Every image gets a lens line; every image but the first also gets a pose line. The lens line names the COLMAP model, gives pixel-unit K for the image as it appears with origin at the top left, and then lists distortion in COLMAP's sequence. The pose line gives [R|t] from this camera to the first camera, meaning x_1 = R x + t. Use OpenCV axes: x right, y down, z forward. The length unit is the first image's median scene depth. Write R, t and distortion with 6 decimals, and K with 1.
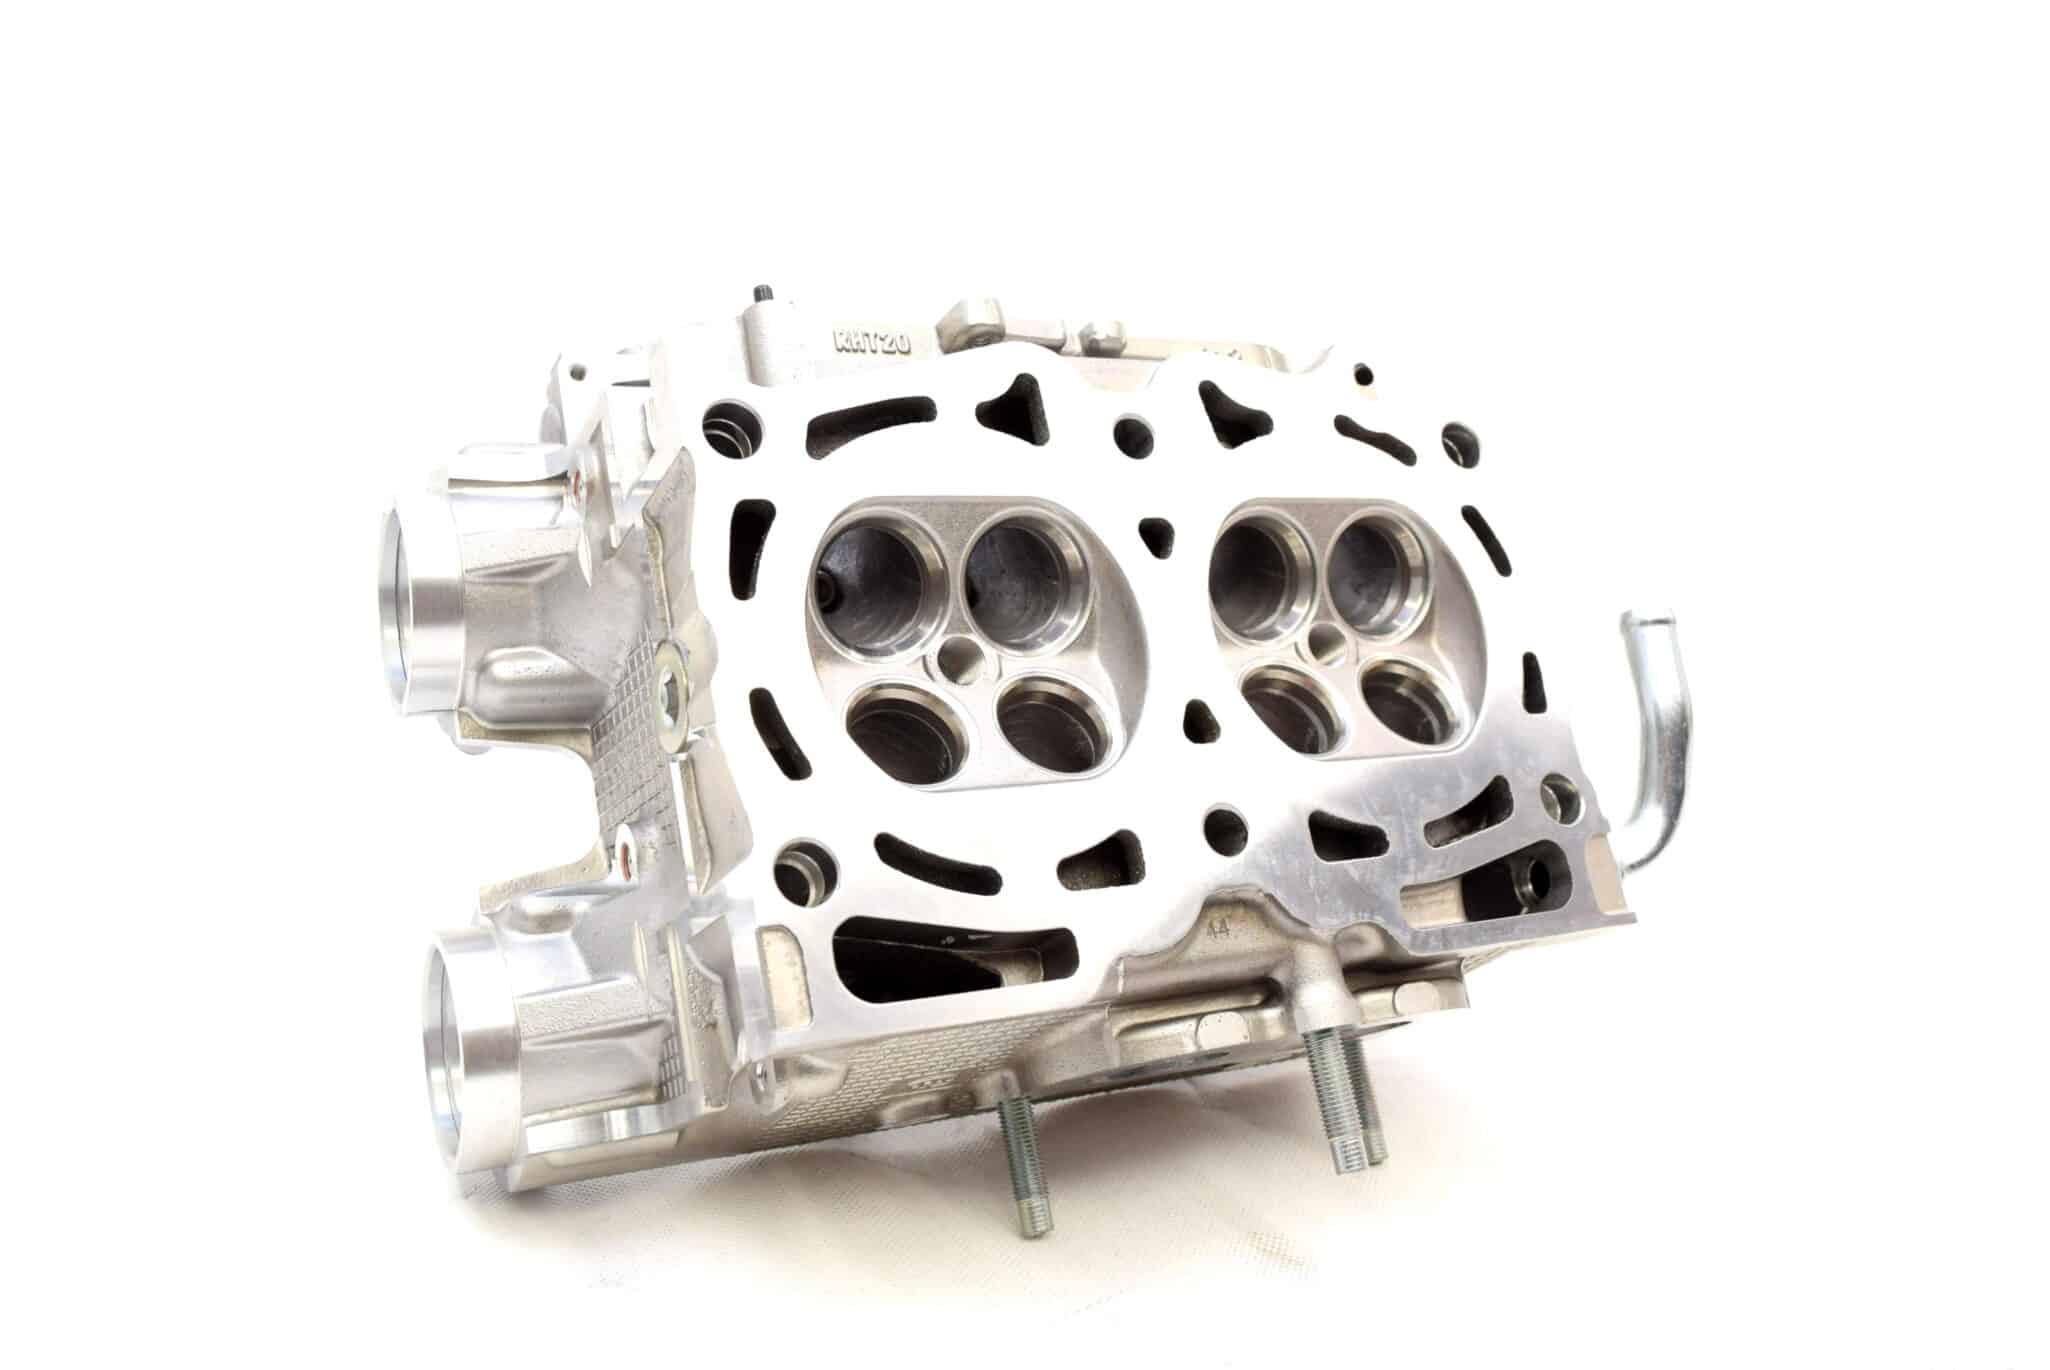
lens RADIAL K [[1966.5, 0, 1025.0], [0, 1966.5, 685.0], [0, 0, 1]] dist [-0.145753, 0.001187]
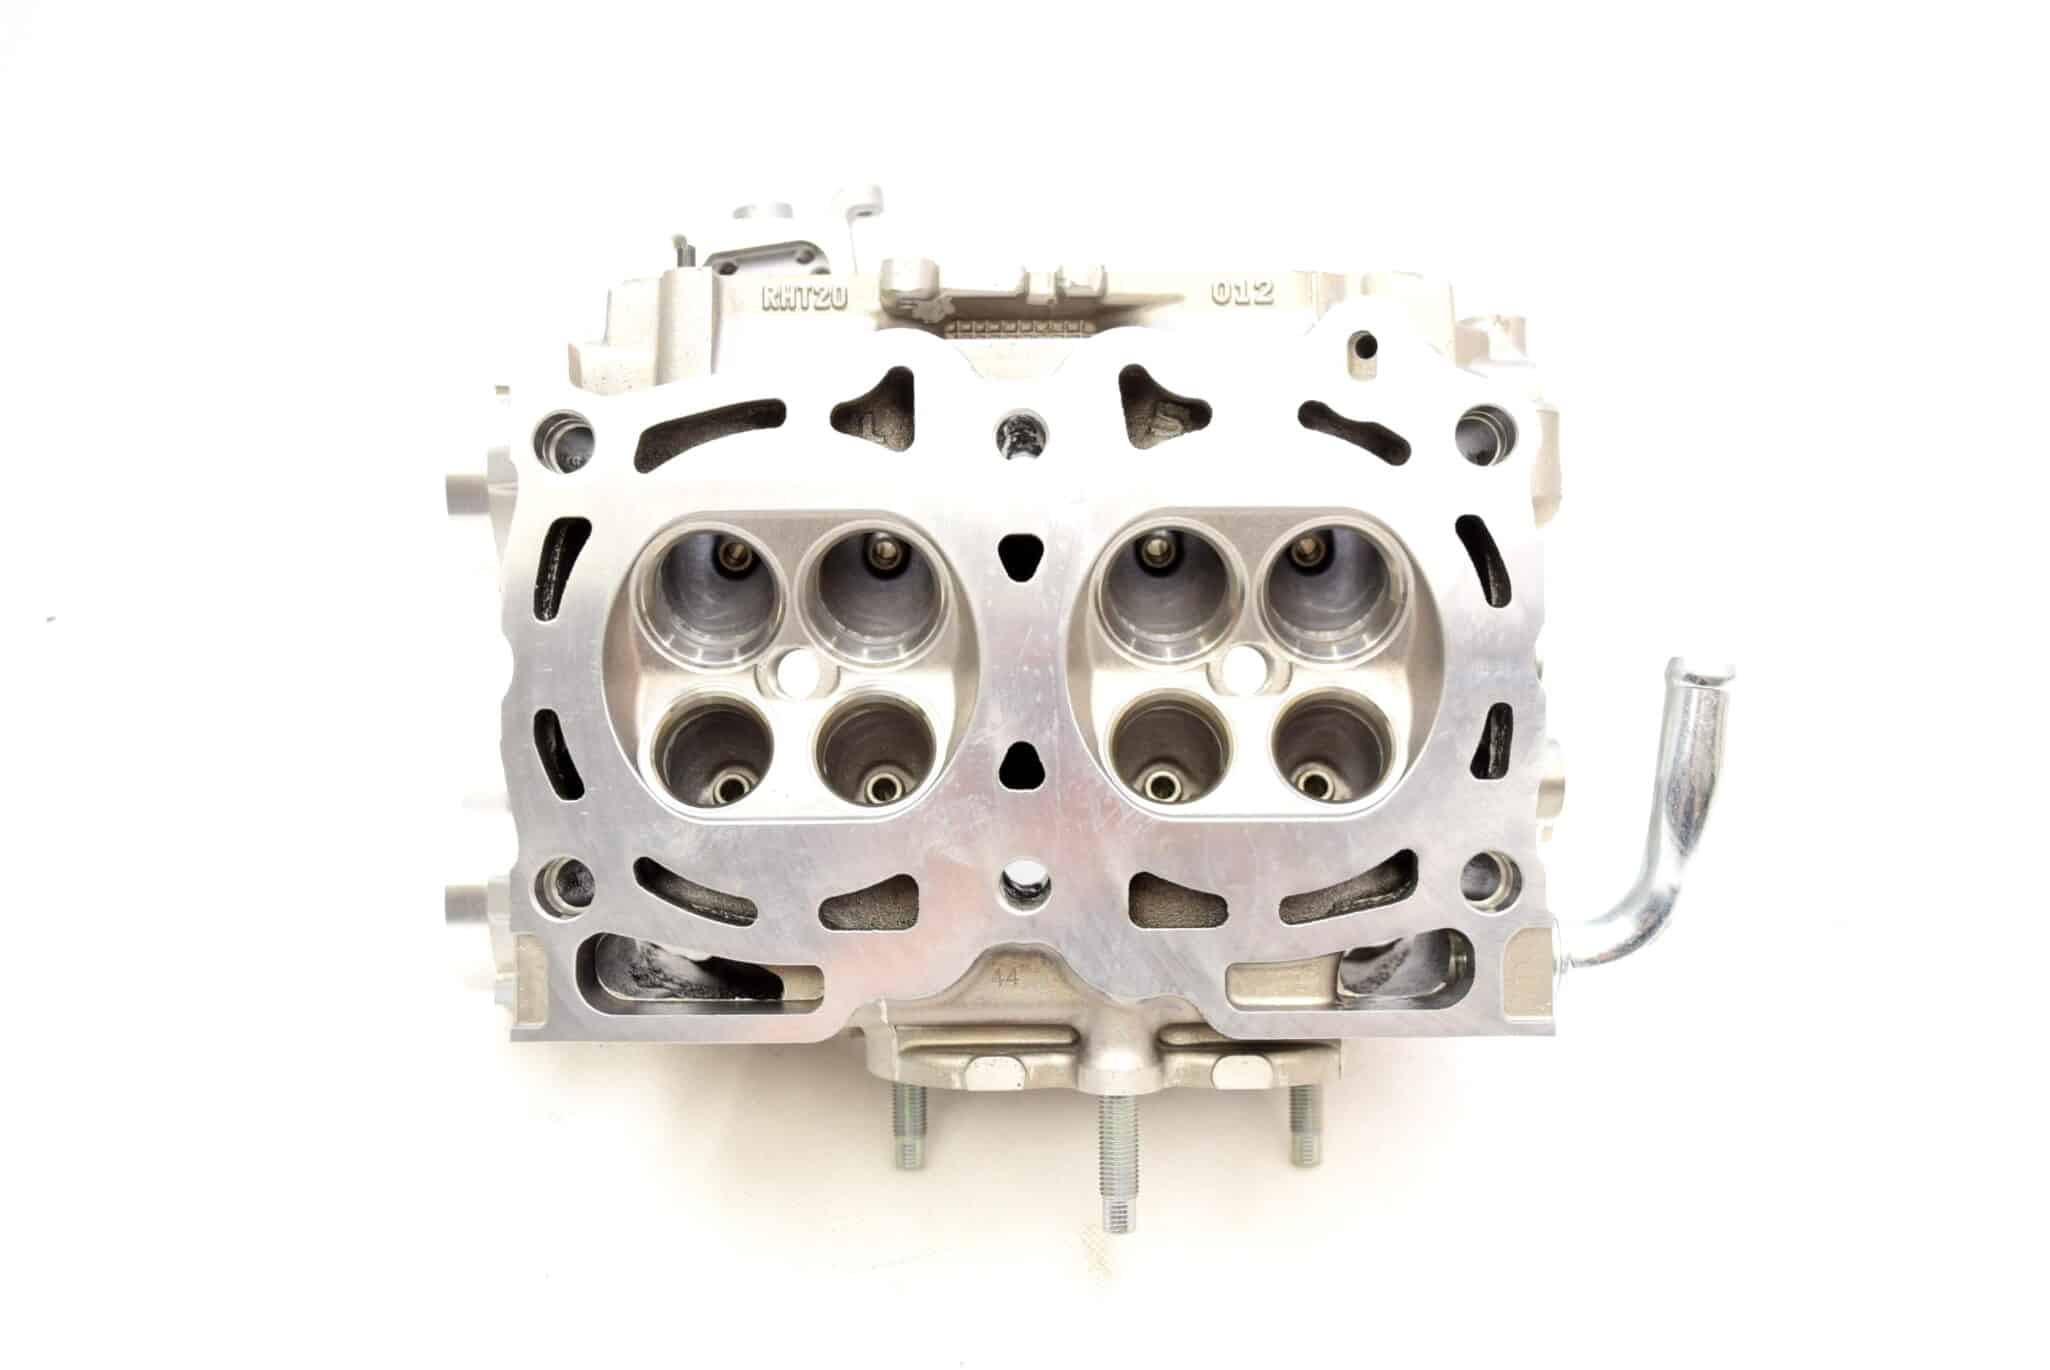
lens RADIAL K [[1966.5, 0, 1025.0], [0, 1966.5, 685.0], [0, 0, 1]] dist [-0.145753, 0.001187]
pose [[0.870879, 0.180634, -0.457101, 0.496417], [-0.032229, 0.949003, 0.313617, -0.303217], [0.490439, -0.258390, 0.832288, 0.208220]]
